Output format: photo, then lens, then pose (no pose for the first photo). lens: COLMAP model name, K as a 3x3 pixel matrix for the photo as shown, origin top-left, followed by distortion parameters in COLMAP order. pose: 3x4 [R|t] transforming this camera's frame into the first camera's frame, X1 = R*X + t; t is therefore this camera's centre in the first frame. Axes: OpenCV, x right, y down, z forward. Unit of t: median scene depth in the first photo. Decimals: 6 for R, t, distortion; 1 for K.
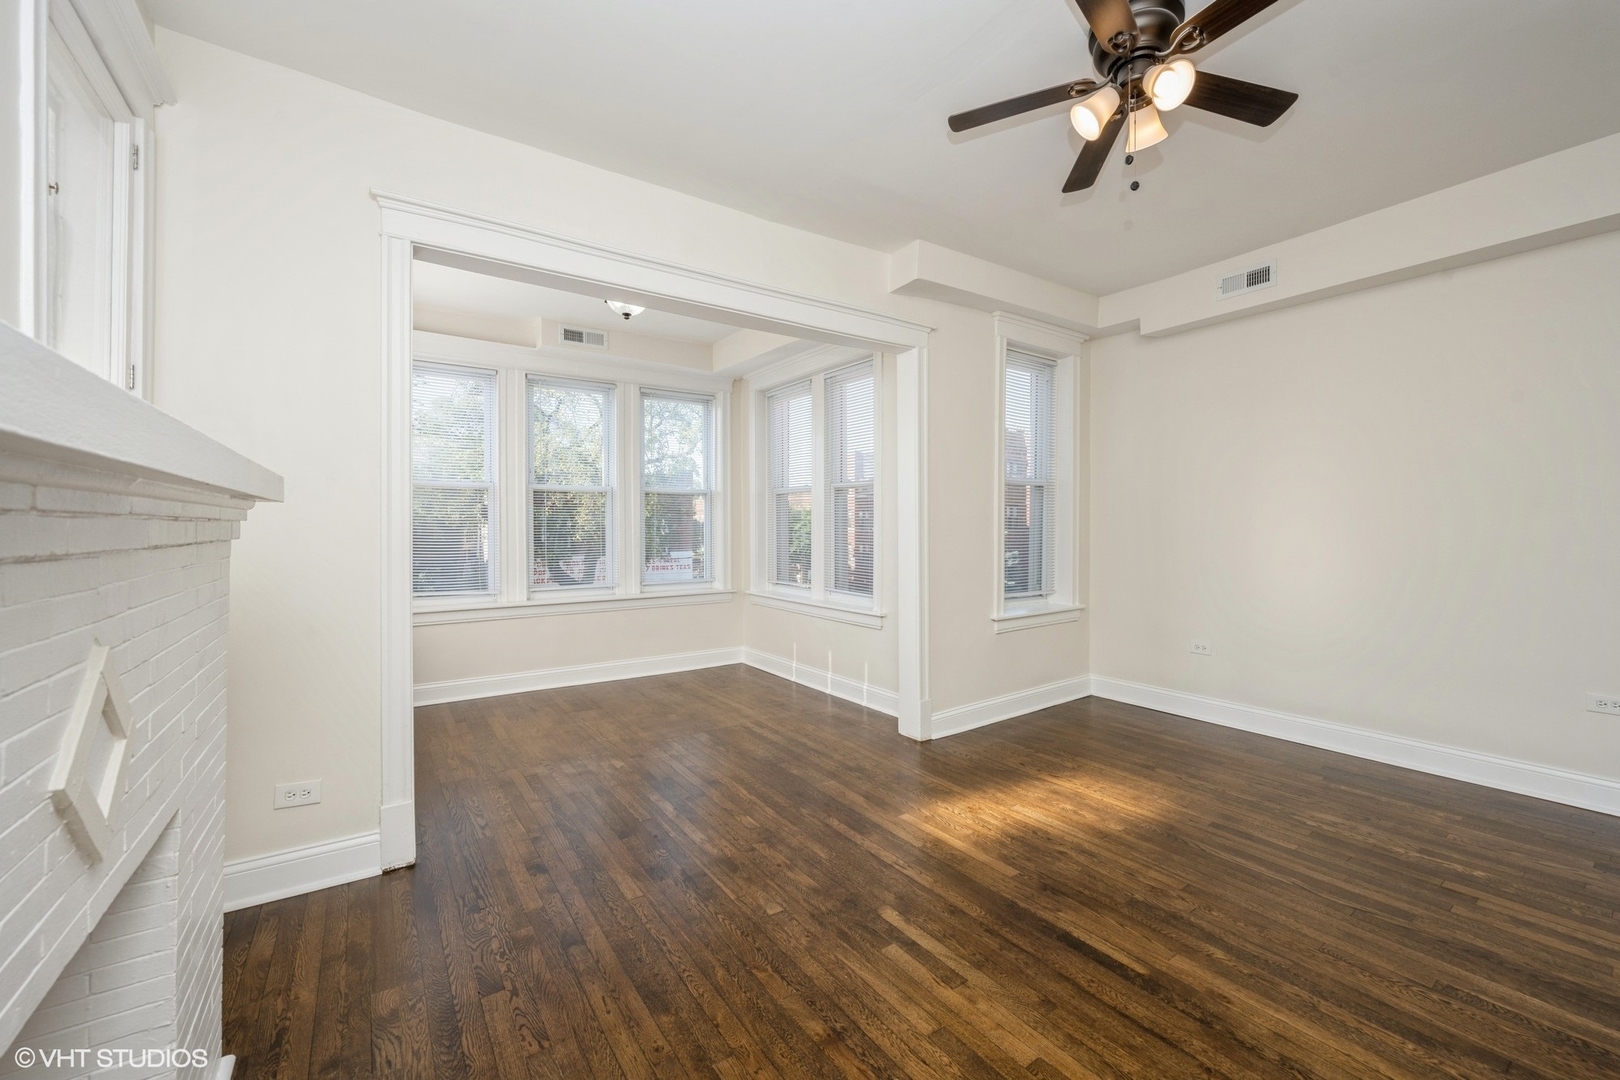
lens RADIAL K [[647.5, 0, 810.0], [0, 647.5, 540.0], [0, 0, 1]] dist [0.000262, 0.000010]
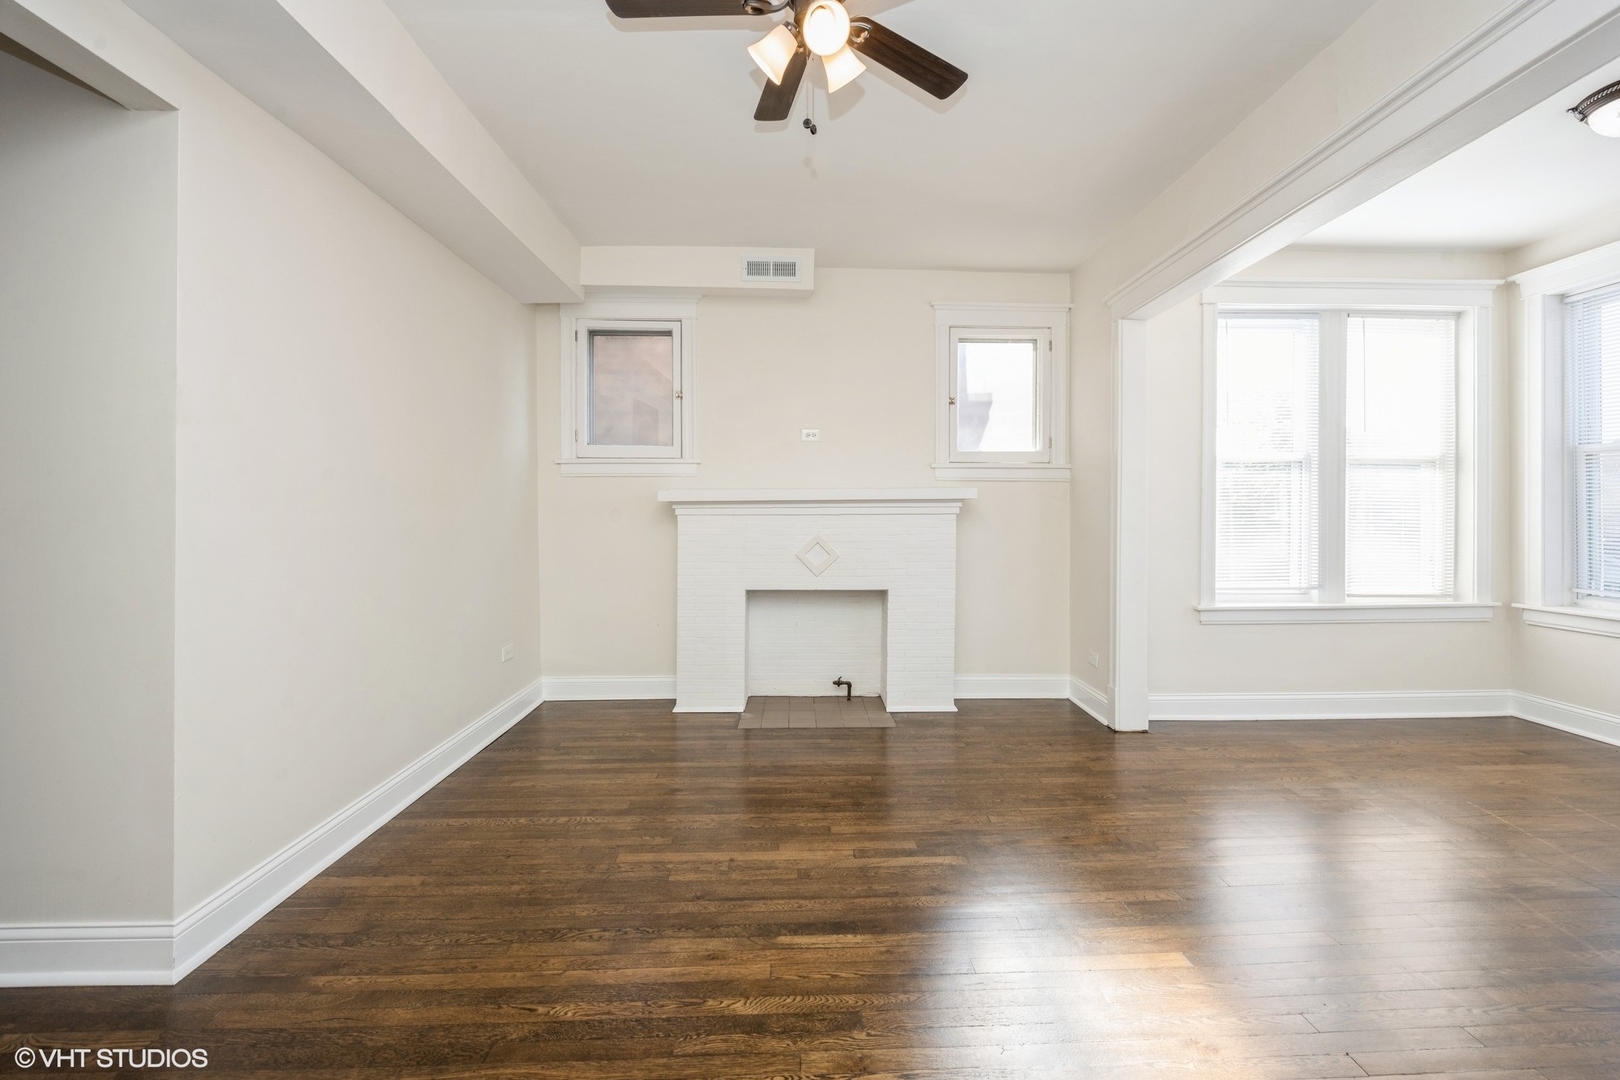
lens RADIAL K [[646.4, 0, 814.7], [0, 646.4, 510.8], [0, 0, 1]] dist [-0.002093, 0.000478]
pose [[-0.546217, -0.000397, -0.837644, 0.970995], [-0.011561, 0.999908, 0.007065, -0.013757], [0.837564, 0.013543, -0.546172, 1.157678]]
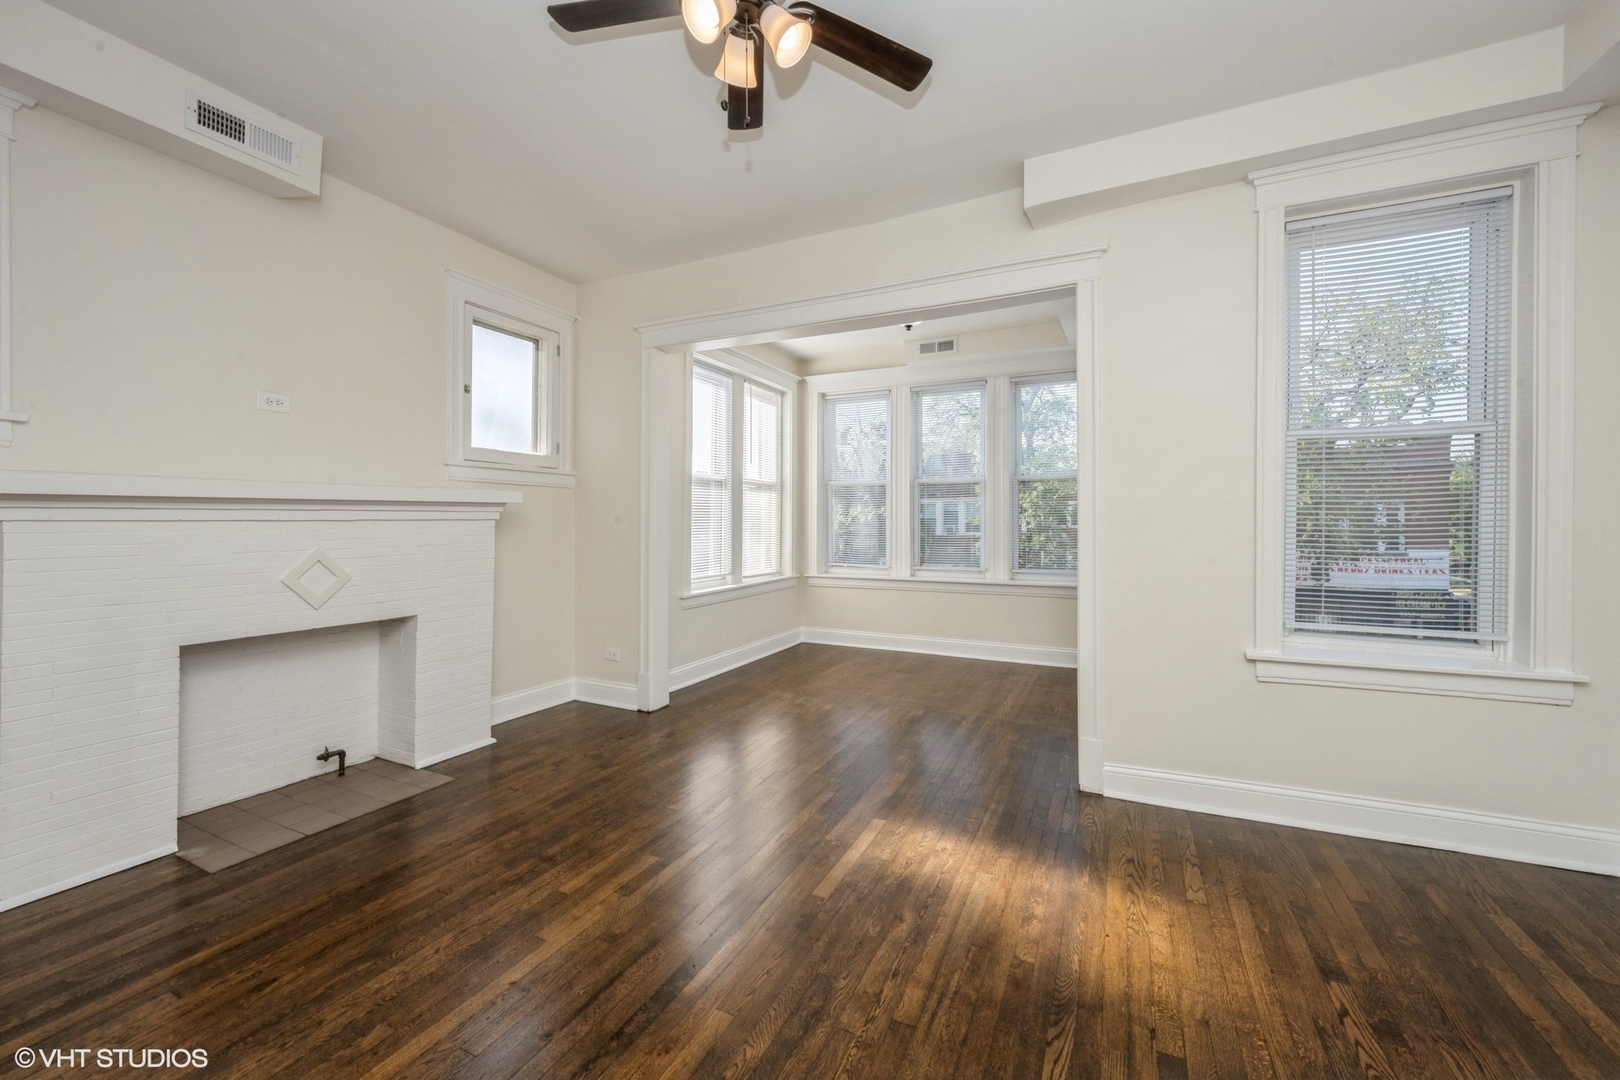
lens RADIAL K [[645.2, 0, 813.8], [0, 645.2, 526.1], [0, 0, 1]] dist [-0.001078, -0.000085]
pose [[0.489730, 0.011094, -0.871804, 1.012949], [-0.016573, 0.999857, 0.003414, -0.001768], [0.871717, 0.012776, 0.489843, 0.506671]]
